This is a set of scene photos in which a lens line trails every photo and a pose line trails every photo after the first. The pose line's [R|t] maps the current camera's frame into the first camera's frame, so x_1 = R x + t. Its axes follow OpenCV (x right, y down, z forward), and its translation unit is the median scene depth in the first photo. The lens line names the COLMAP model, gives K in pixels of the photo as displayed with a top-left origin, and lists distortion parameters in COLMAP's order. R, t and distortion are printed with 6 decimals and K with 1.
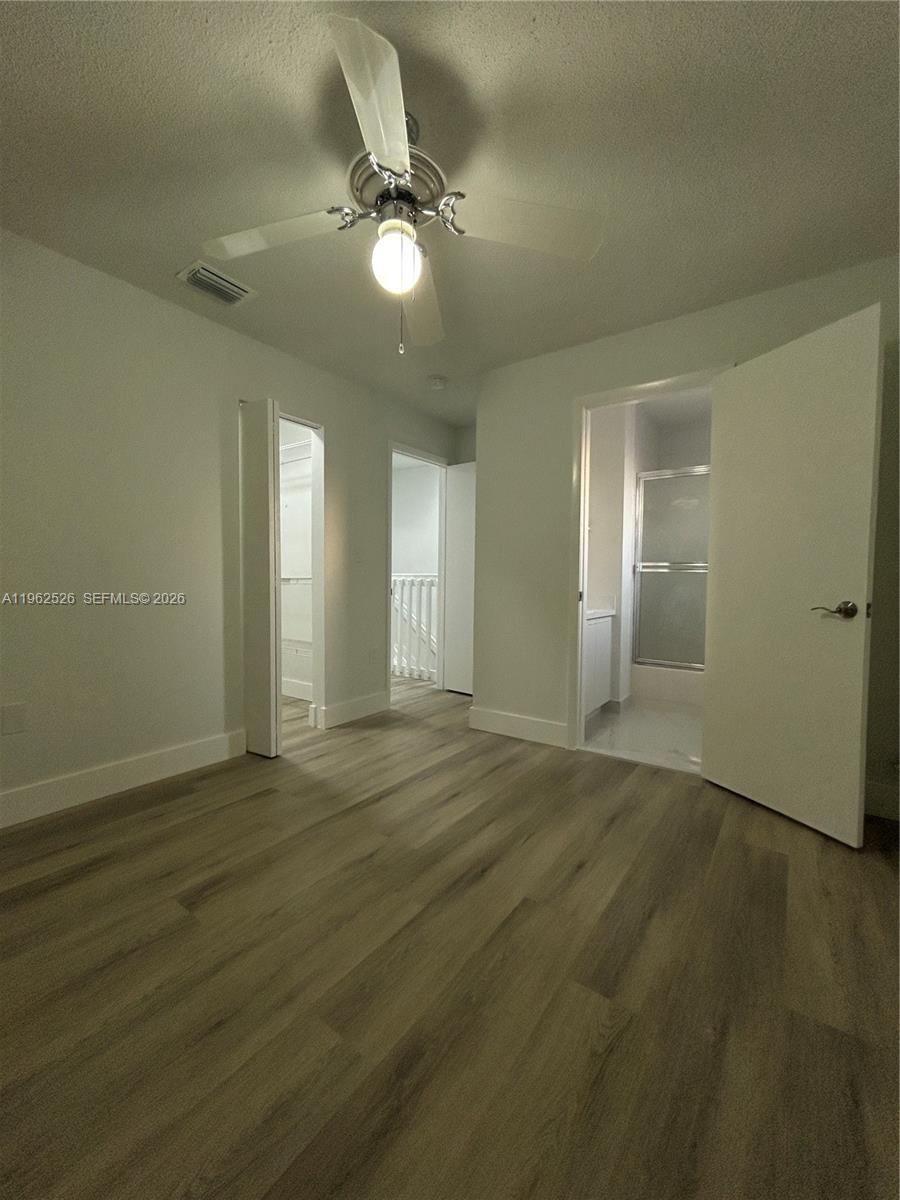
lens RADIAL K [[486.5, 0, 450.3], [0, 486.5, 598.6], [0, 0, 1]] dist [0.000128, 0.000017]
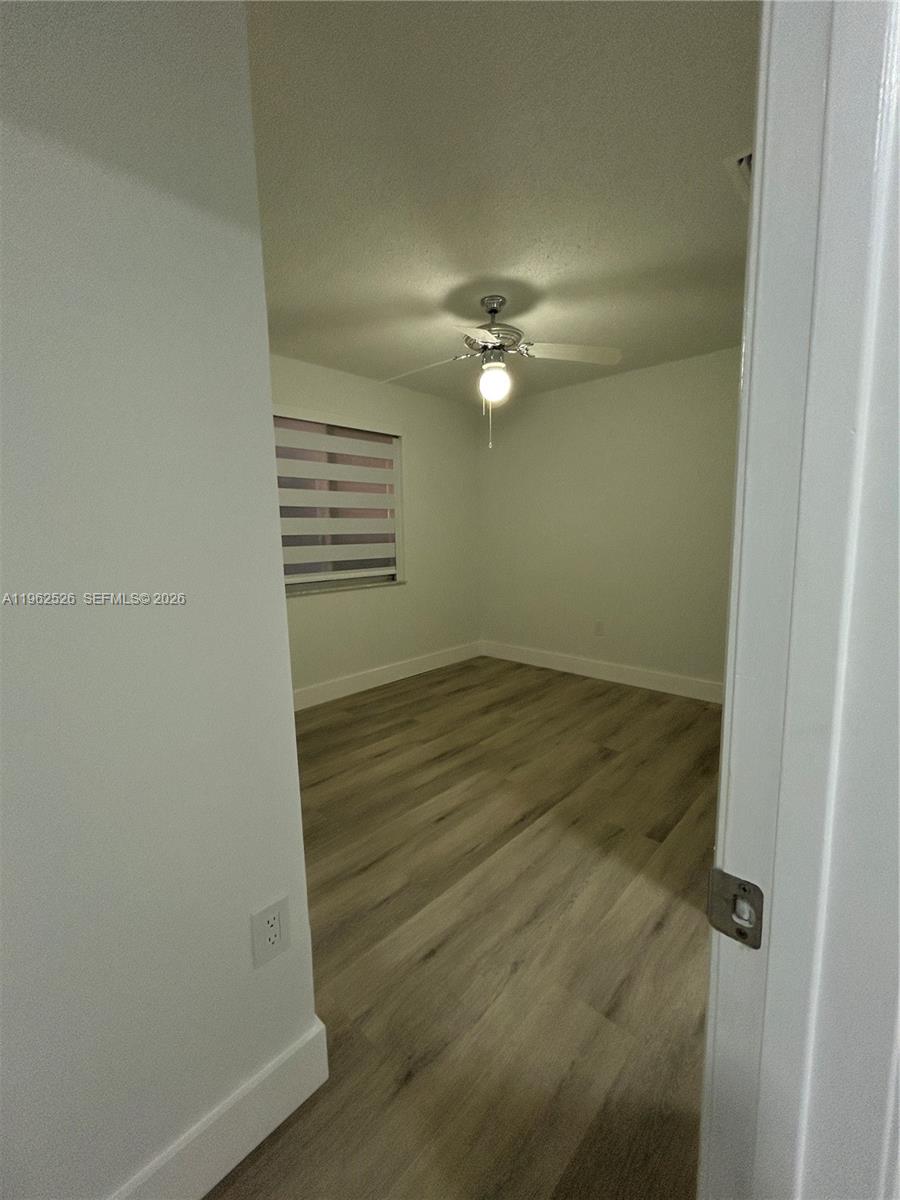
lens RADIAL K [[486.5, 0, 449.5], [0, 486.5, 598.2], [0, 0, 1]] dist [0.000128, 0.000017]
pose [[-0.991304, -0.004791, 0.131506, -0.129463], [0.018673, 0.984103, 0.176612, -0.178727], [-0.130262, 0.177532, -0.975456, 1.887201]]
